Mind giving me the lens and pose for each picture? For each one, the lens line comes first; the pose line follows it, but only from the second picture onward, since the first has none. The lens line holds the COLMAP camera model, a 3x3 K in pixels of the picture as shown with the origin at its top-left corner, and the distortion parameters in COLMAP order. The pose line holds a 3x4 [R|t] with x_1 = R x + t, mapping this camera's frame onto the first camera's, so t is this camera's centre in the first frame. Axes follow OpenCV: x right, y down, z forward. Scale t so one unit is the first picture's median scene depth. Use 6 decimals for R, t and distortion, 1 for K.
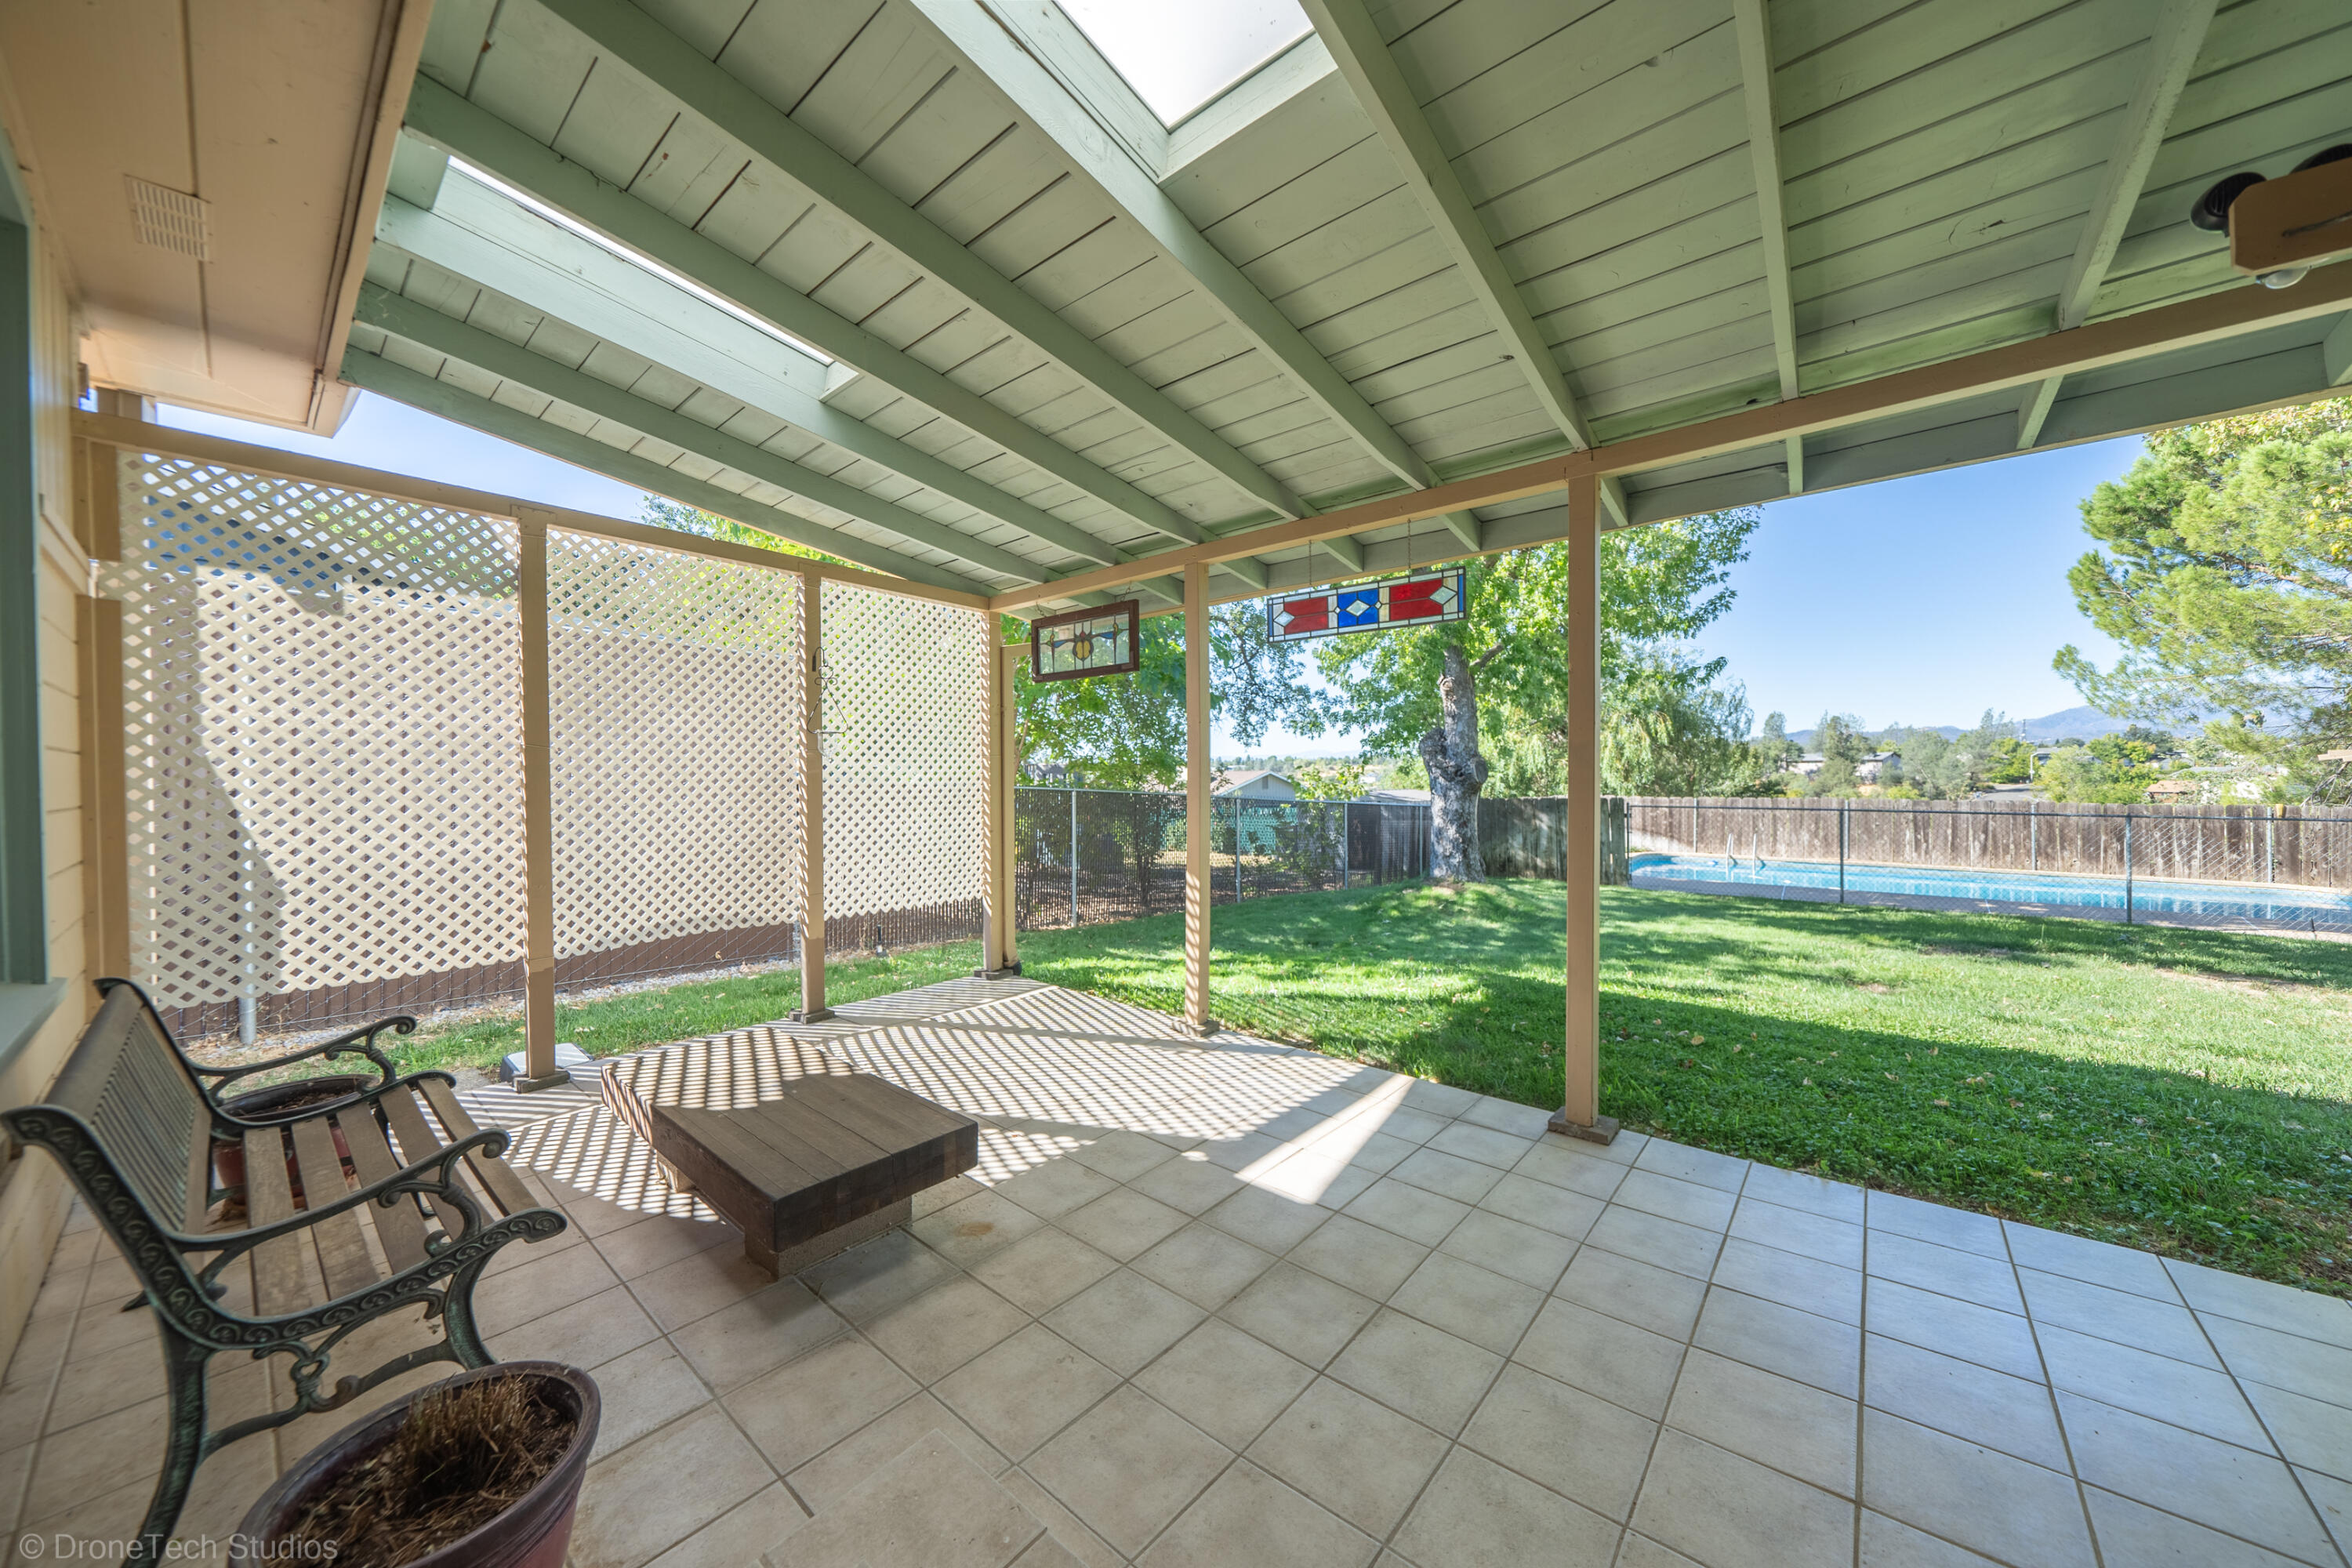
lens RADIAL K [[814.1, 0, 1171.4], [0, 814.1, 768.2], [0, 0, 1]] dist [-0.002462, 0.000090]
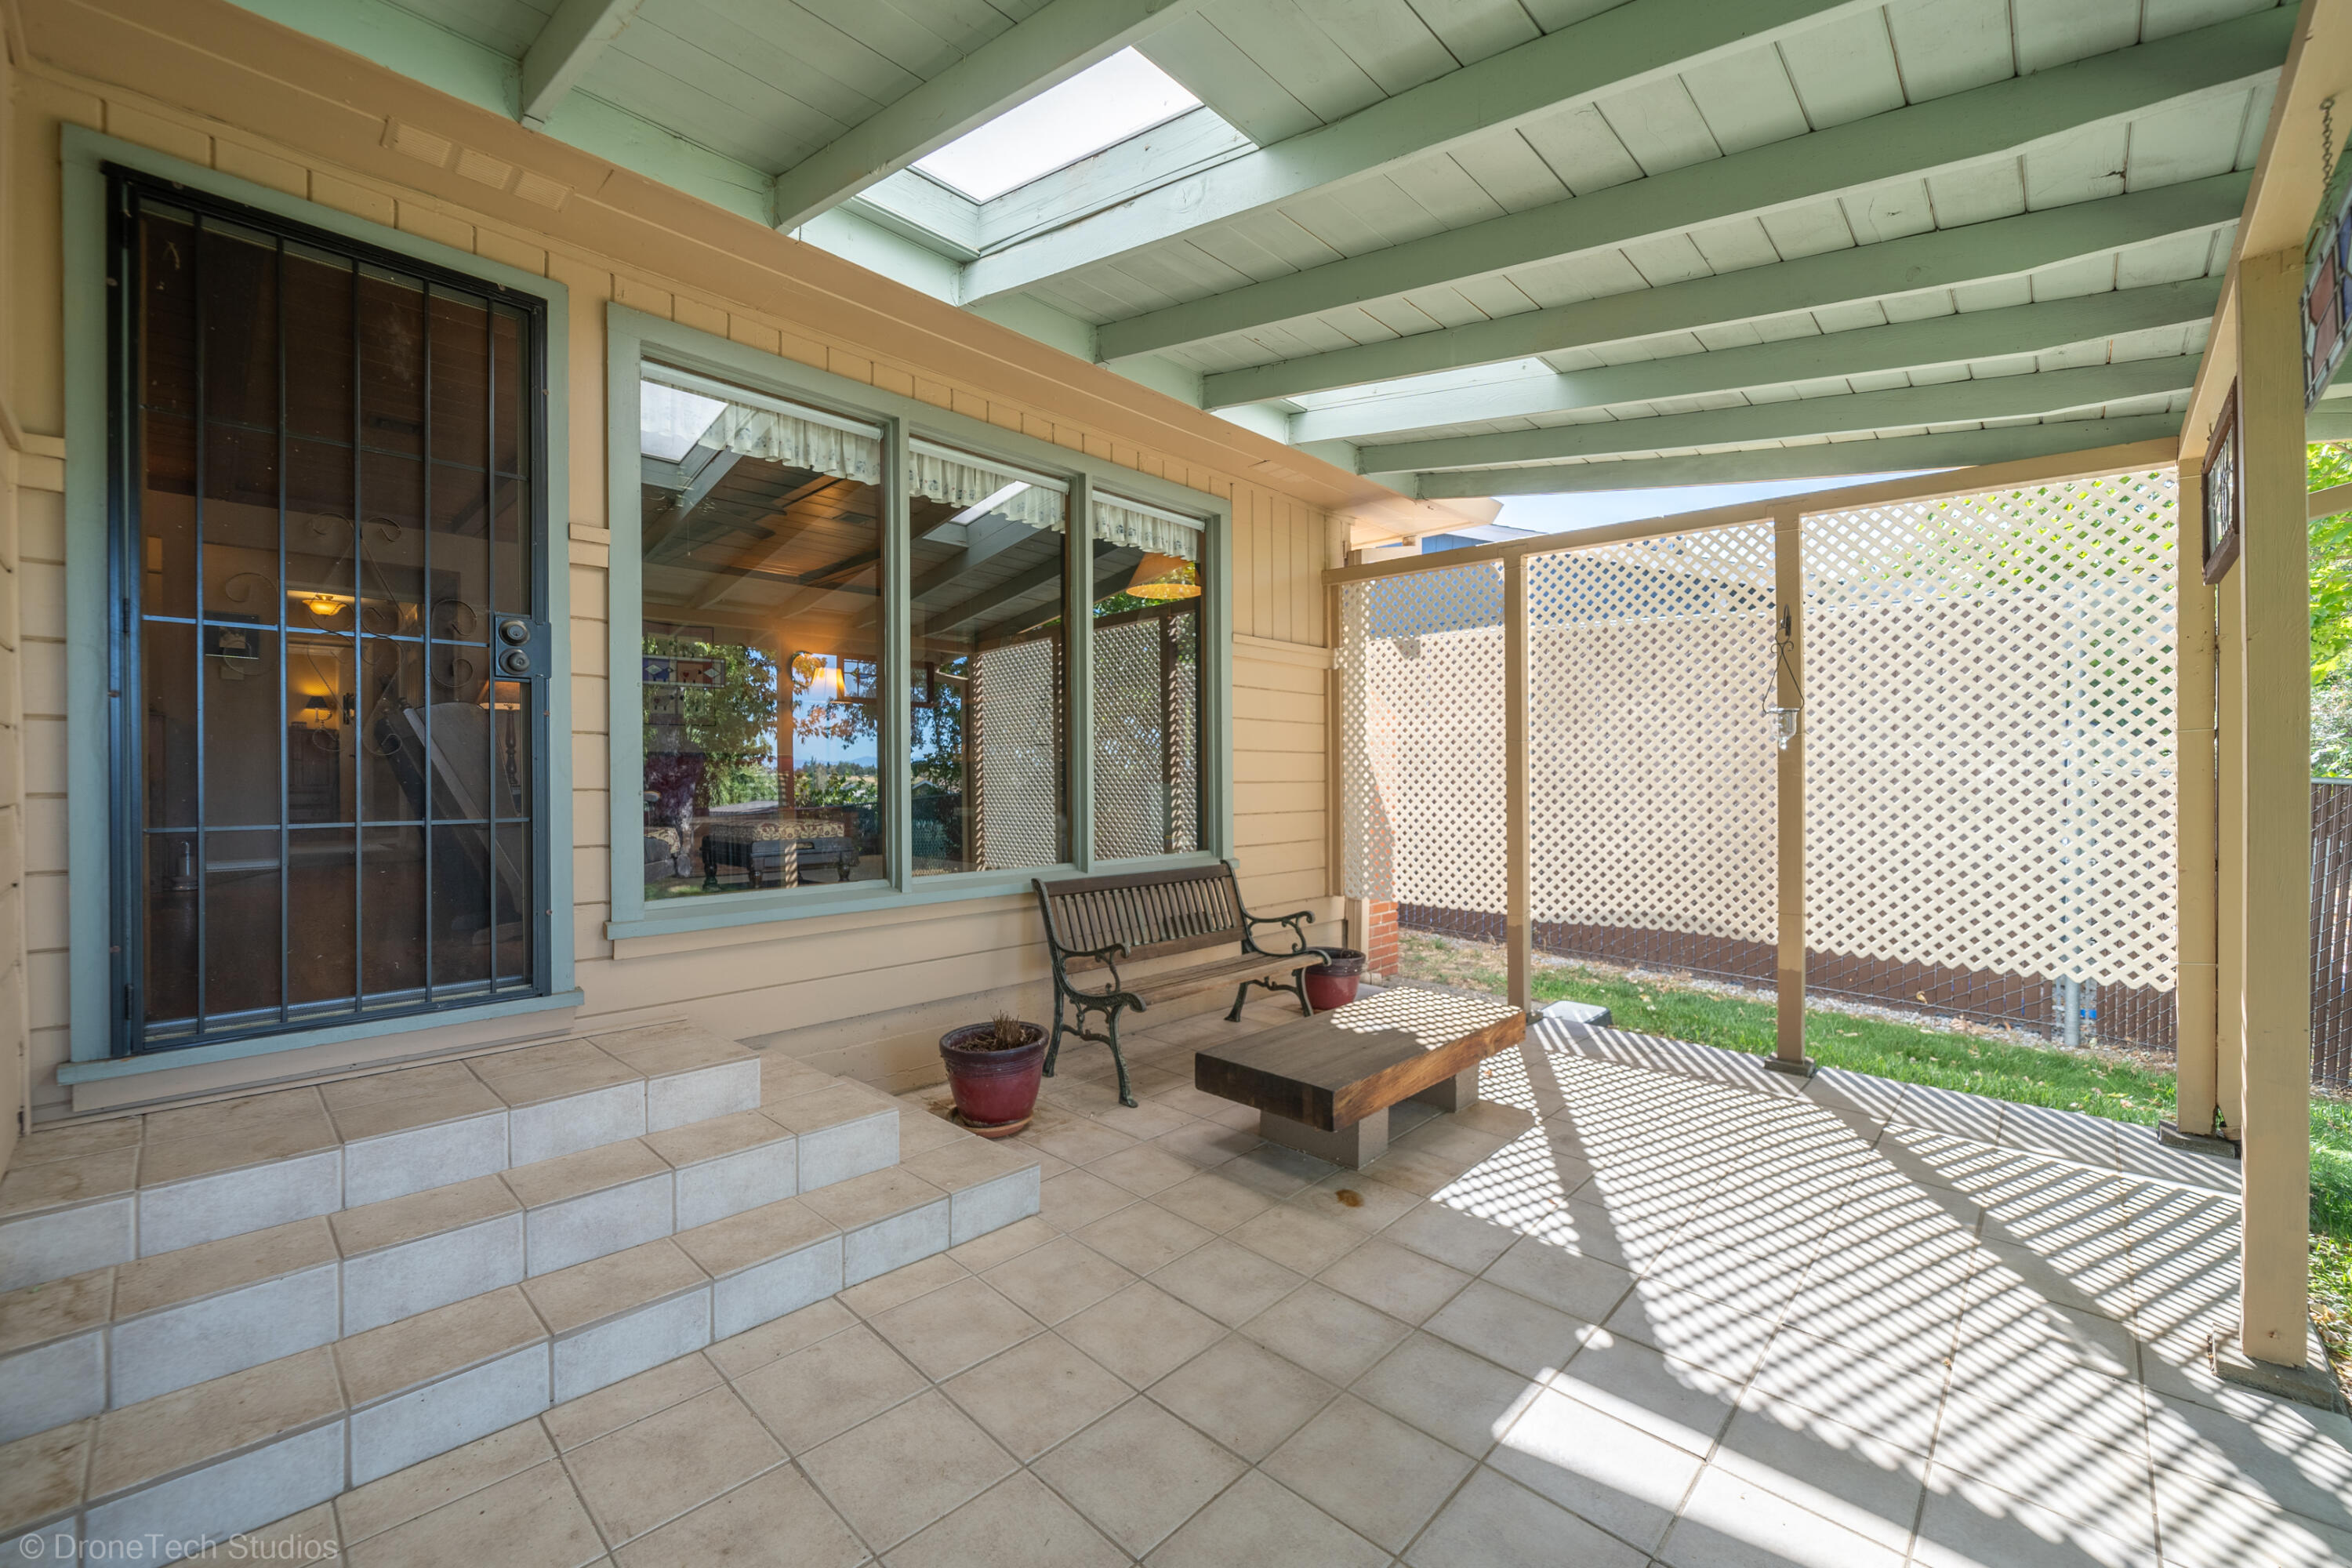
lens RADIAL K [[944.9, 0, 1183.3], [0, 944.9, 775.8], [0, 0, 1]] dist [-0.000228, -0.000050]
pose [[-0.039480, 0.013348, -0.999131, 0.499820], [0.005760, 0.999897, 0.013131, 0.002356], [0.999204, -0.005237, -0.039553, 0.428889]]
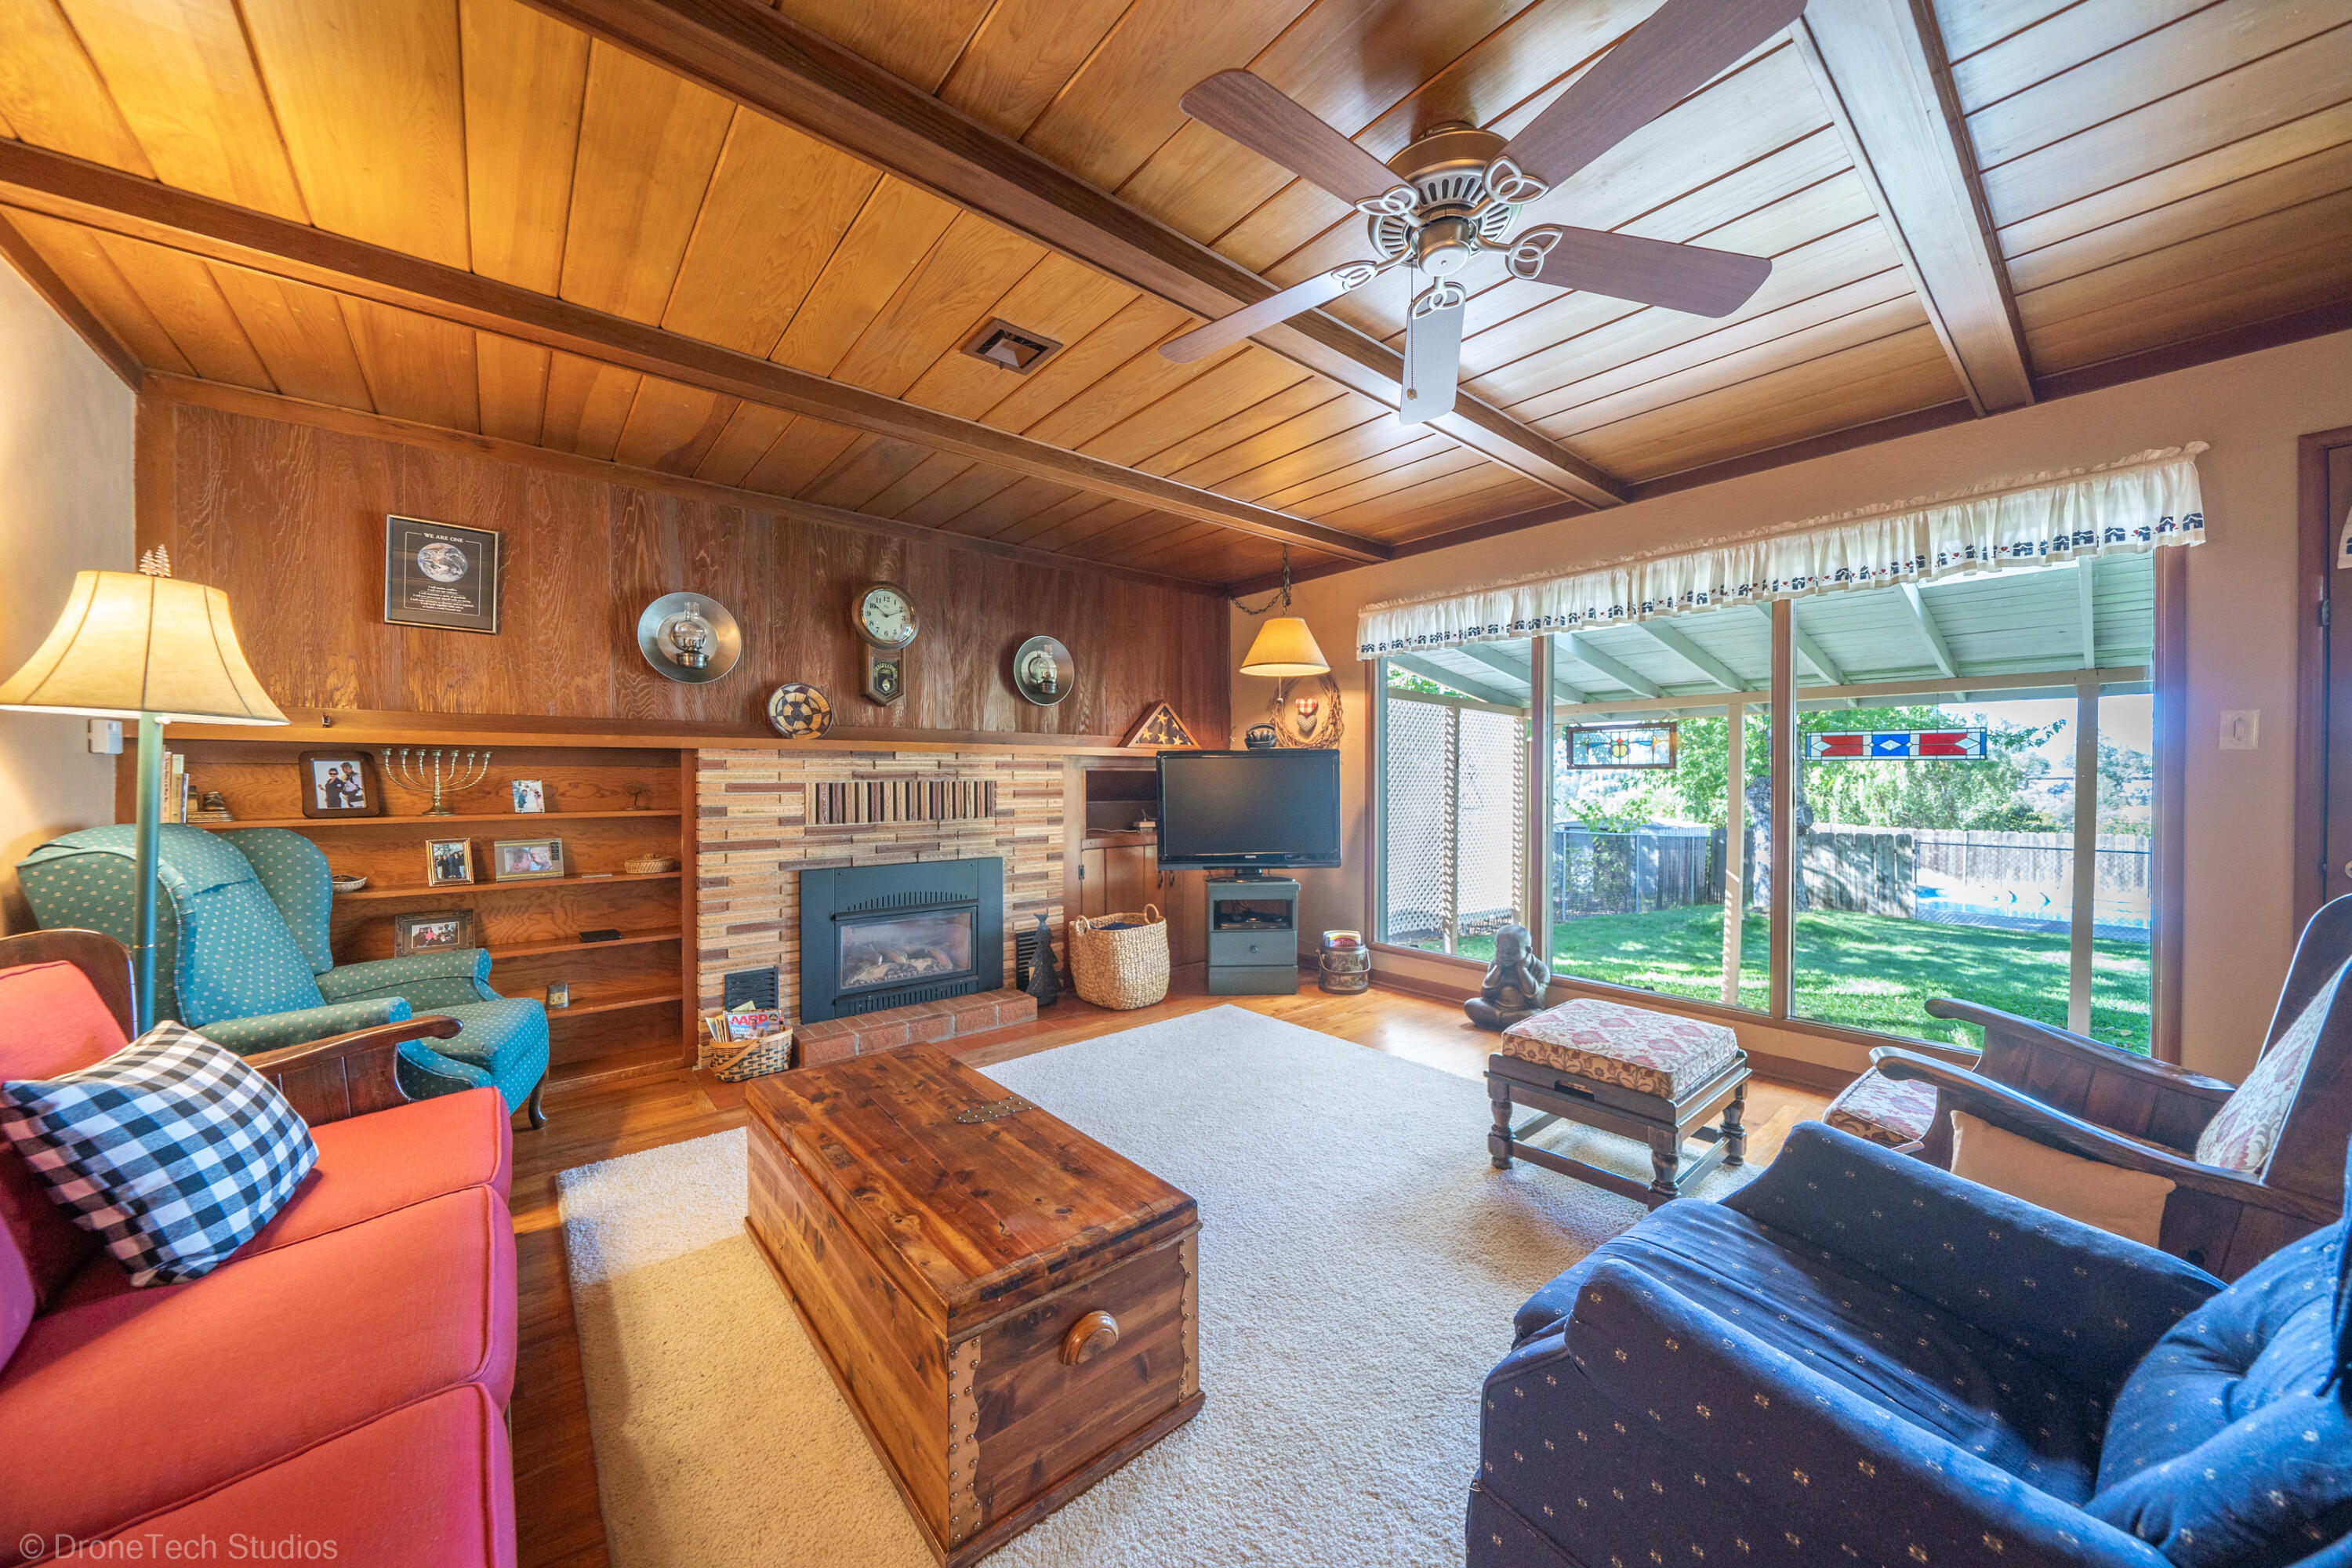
lens RADIAL K [[814.1, 0, 1171.4], [0, 814.1, 768.2], [0, 0, 1]] dist [-0.002462, 0.000090]
pose [[0.987374, 0.010414, -0.158061, -0.714646], [-0.011646, 0.999909, -0.006869, -0.098843], [0.157975, 0.008623, 0.987405, -0.619792]]
